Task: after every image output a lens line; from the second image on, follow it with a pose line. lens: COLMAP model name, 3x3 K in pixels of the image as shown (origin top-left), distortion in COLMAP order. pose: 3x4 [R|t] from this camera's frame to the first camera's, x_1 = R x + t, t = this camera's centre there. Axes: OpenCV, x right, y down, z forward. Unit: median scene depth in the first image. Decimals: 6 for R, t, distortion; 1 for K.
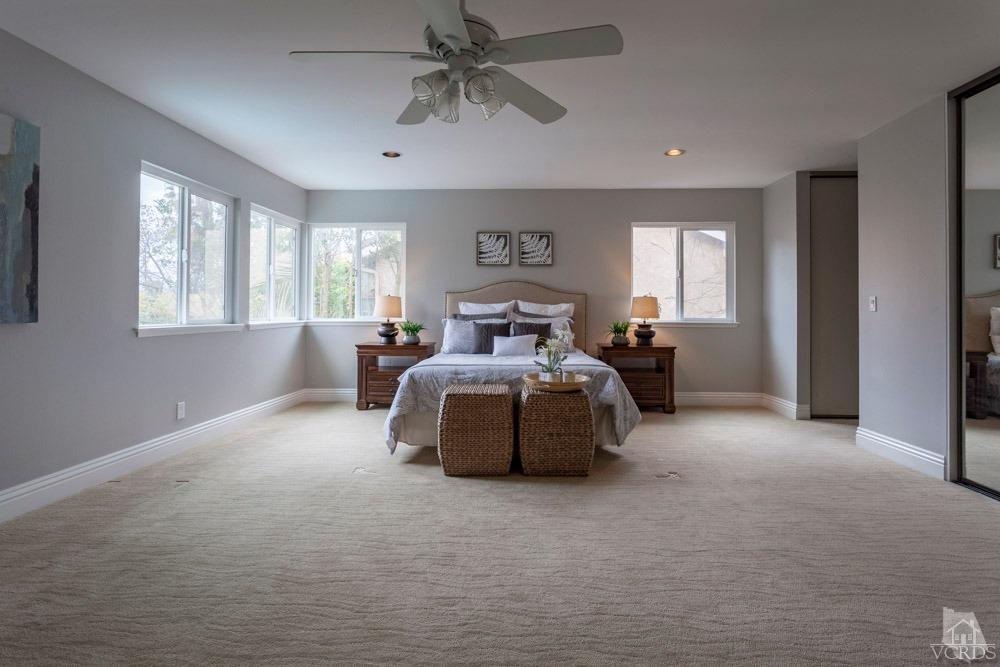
lens RADIAL K [[517.3, 0, 522.8], [0, 517.3, 304.7], [0, 0, 1]] dist [-0.012819, 0.005666]
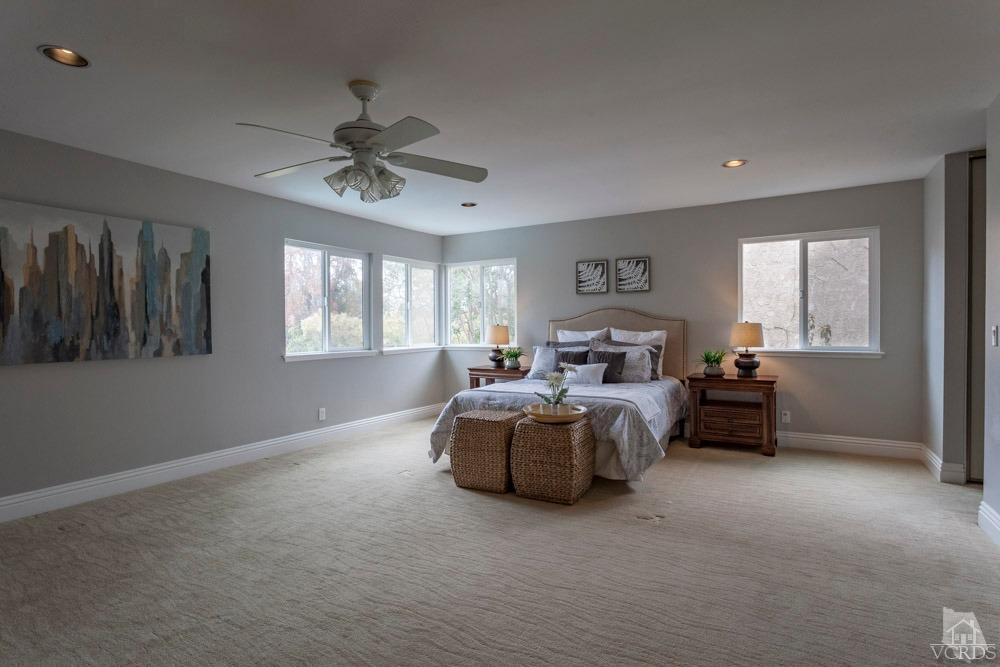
lens RADIAL K [[517.3, 0, 505.3], [0, 517.3, 334.5], [0, 0, 1]] dist [-0.012819, 0.005666]
pose [[0.874744, -0.003306, -0.484574, 0.306799], [0.016871, 0.999578, 0.023635, -0.023462], [0.484292, -0.028850, 0.874431, 0.021029]]
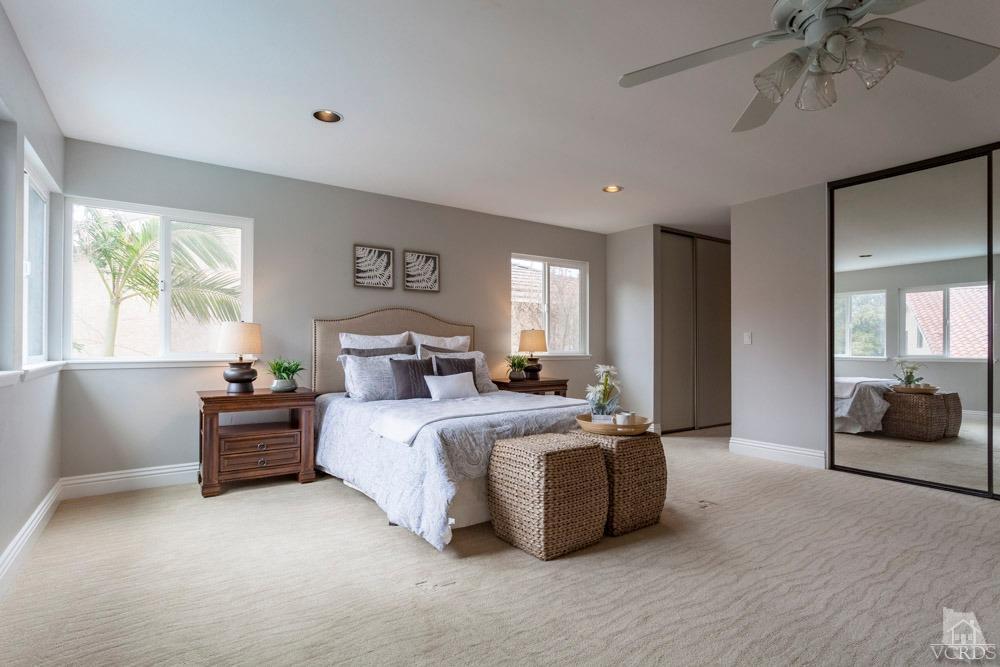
lens RADIAL K [[503.4, 0, 507.5], [0, 503.4, 341.3], [0, 0, 1]] dist [-0.008911, 0.000738]
pose [[0.805176, 0.001910, 0.593033, -0.375411], [-0.005583, 0.999975, 0.004359, 0.002554], [-0.593010, -0.006821, 0.805167, 0.260284]]
